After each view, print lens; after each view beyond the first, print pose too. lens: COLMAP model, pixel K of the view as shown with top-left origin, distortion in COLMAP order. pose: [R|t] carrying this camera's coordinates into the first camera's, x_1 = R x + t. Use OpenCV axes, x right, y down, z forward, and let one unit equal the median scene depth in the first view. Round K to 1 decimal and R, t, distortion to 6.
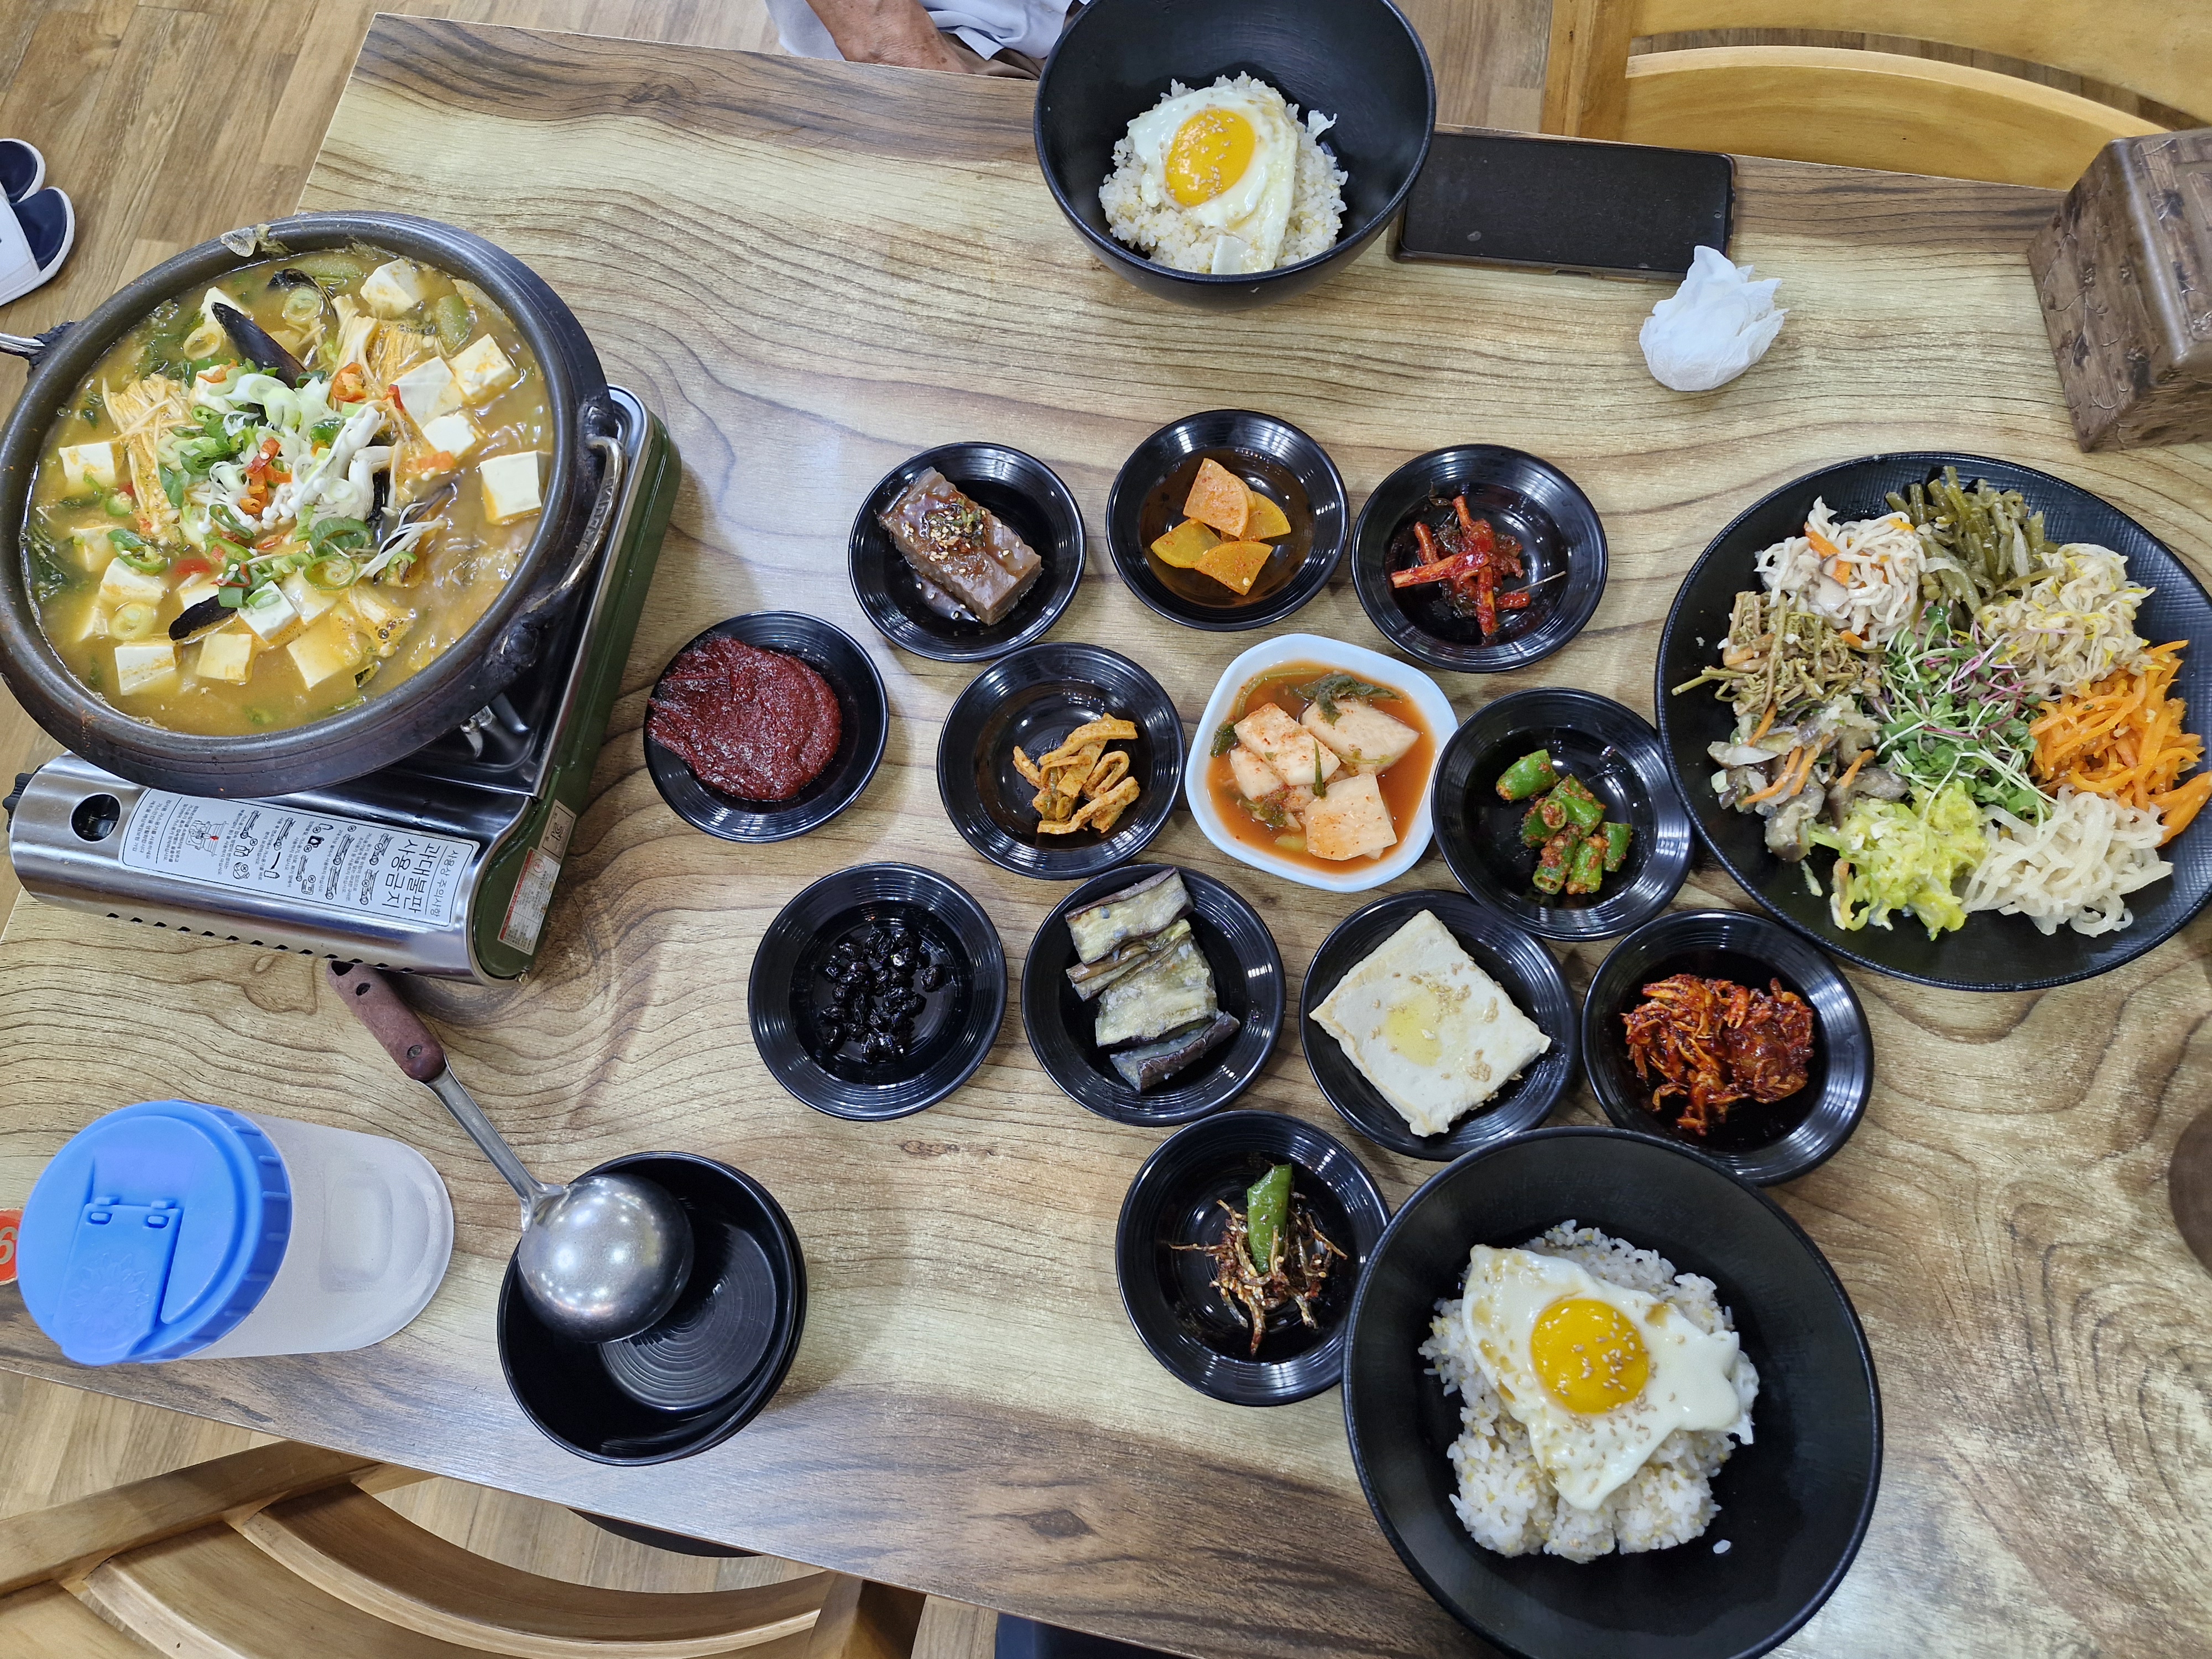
lens RADIAL K [[1543.4, 0, 1106.0], [0, 1543.4, 829.5], [0, 0, 1]] dist [0.088999, -0.160941]
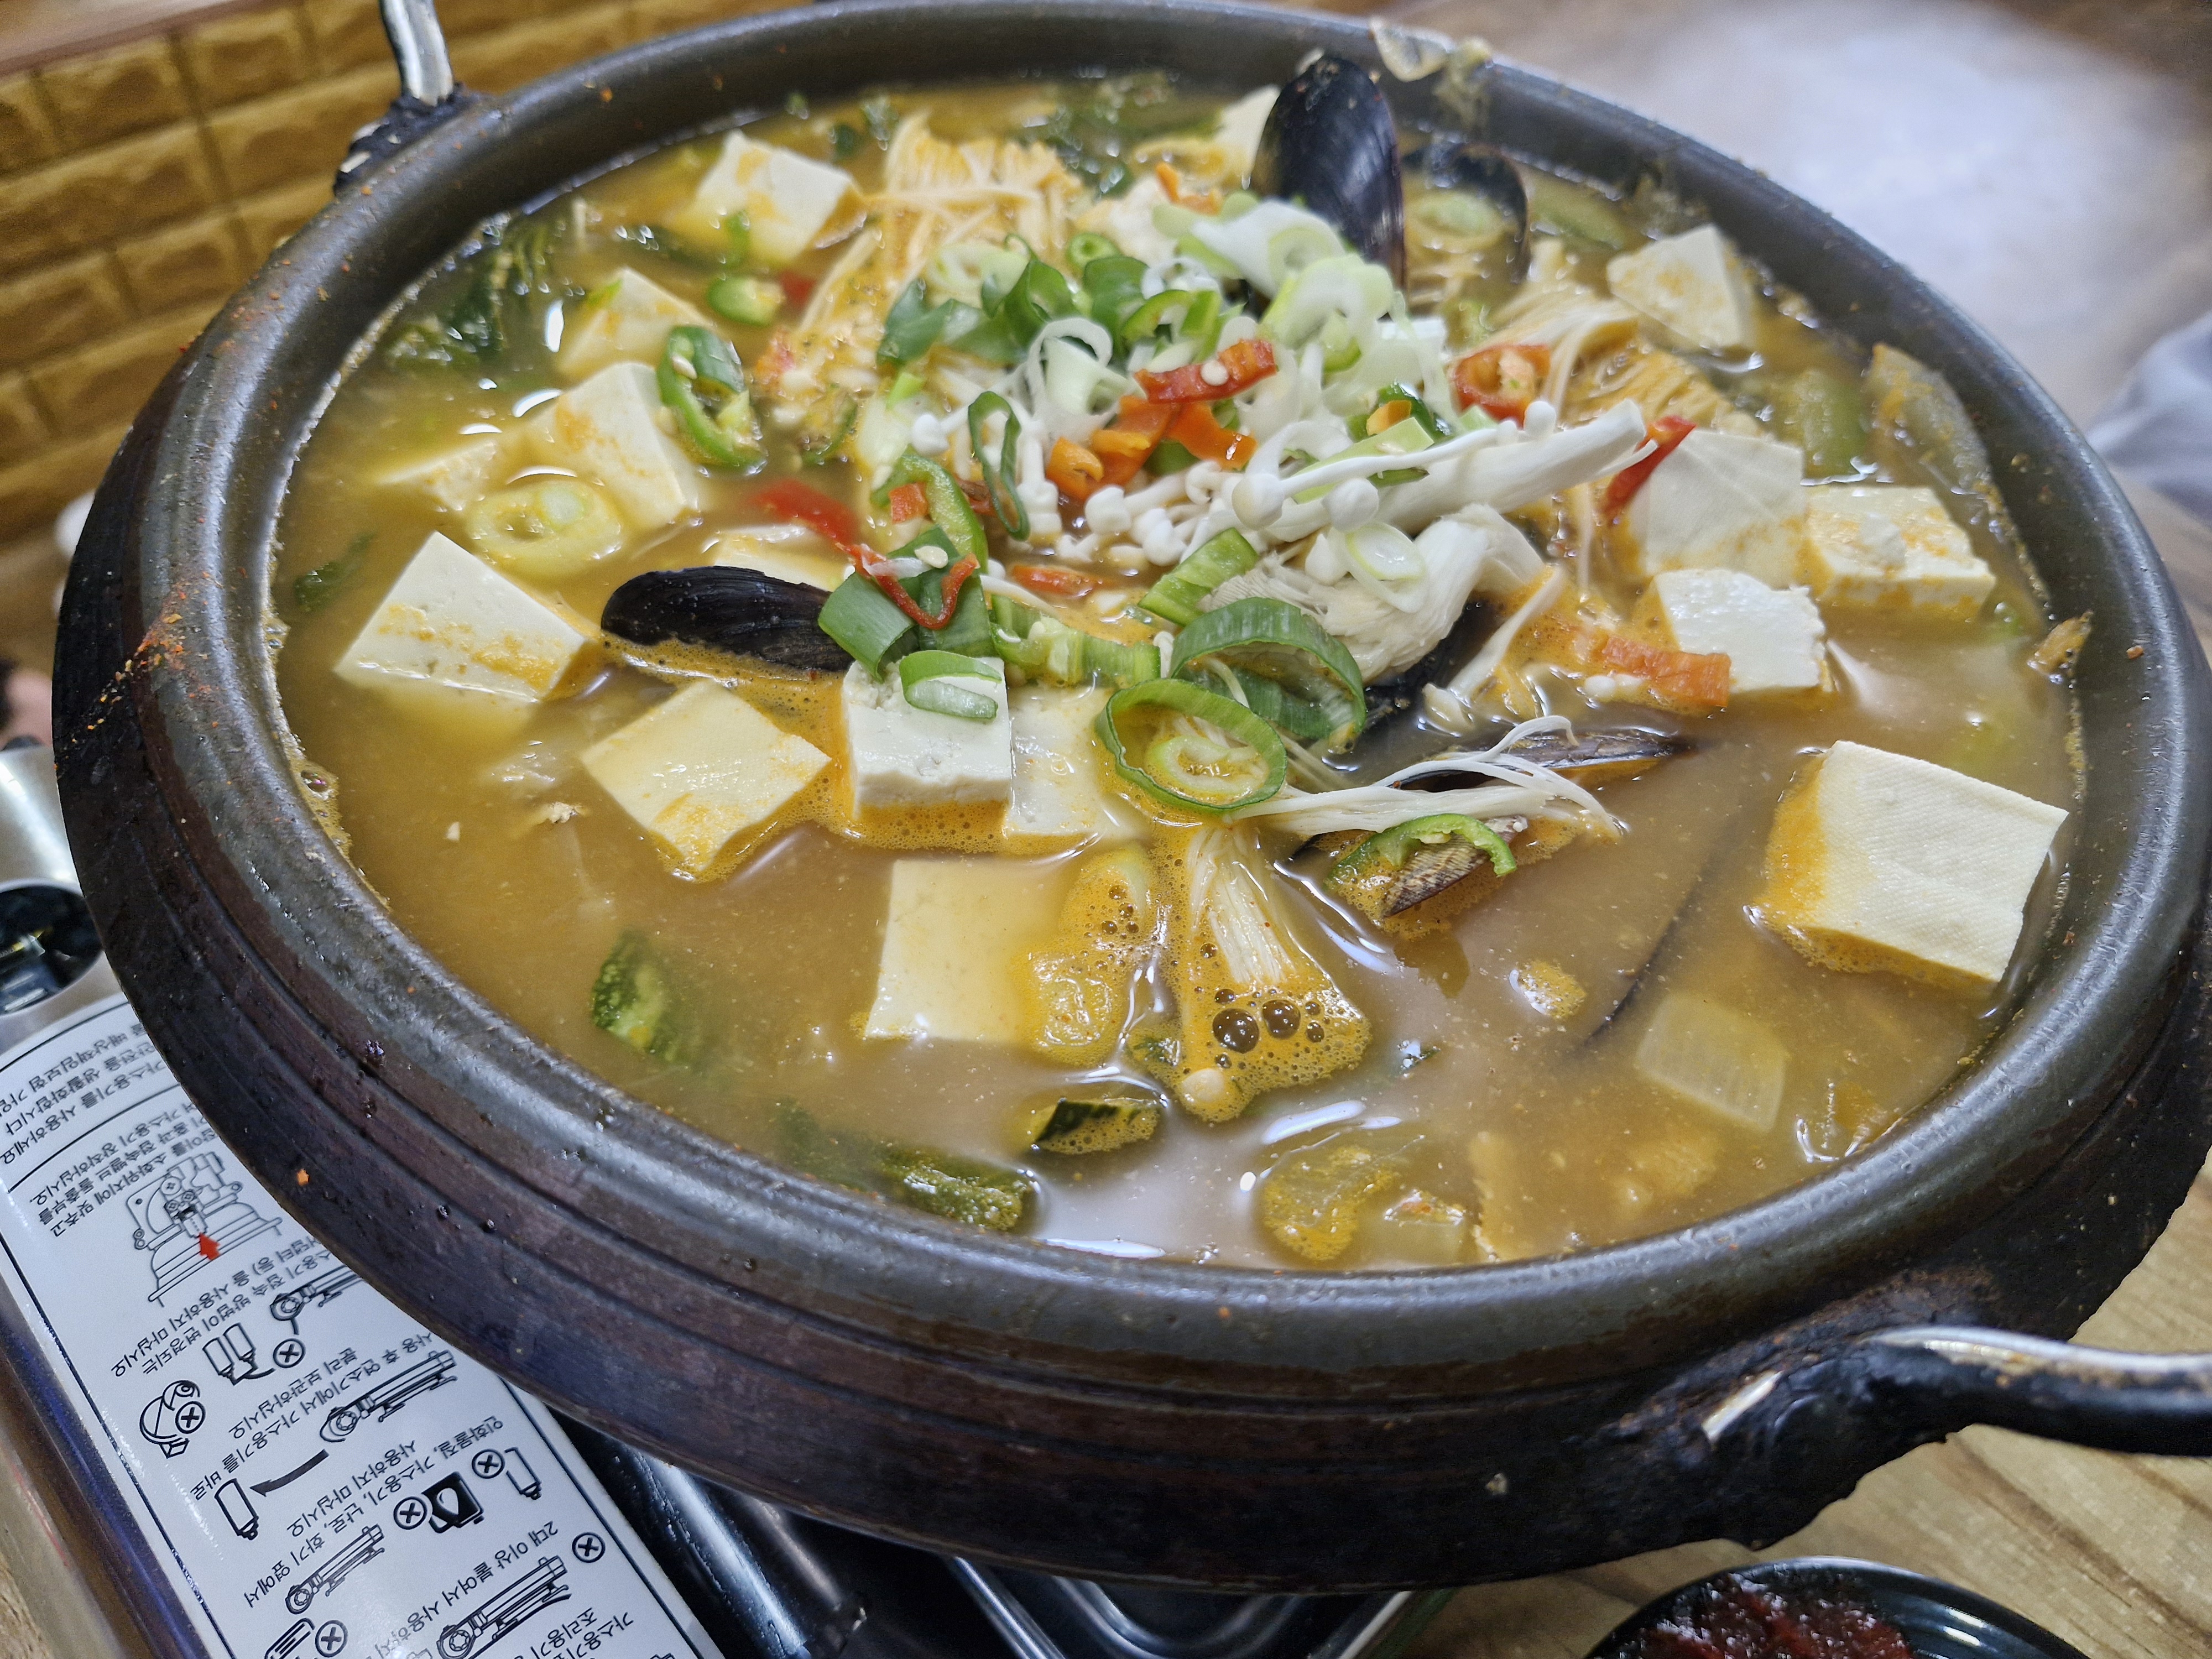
lens RADIAL K [[1543.4, 0, 1106.0], [0, 1543.4, 829.5], [0, 0, 1]] dist [0.088999, -0.160941]
pose [[0.804290, 0.530310, -0.268120, -0.424367], [-0.593263, 0.742409, -0.311236, -0.059689], [0.034003, 0.409389, 0.911726, 0.752007]]
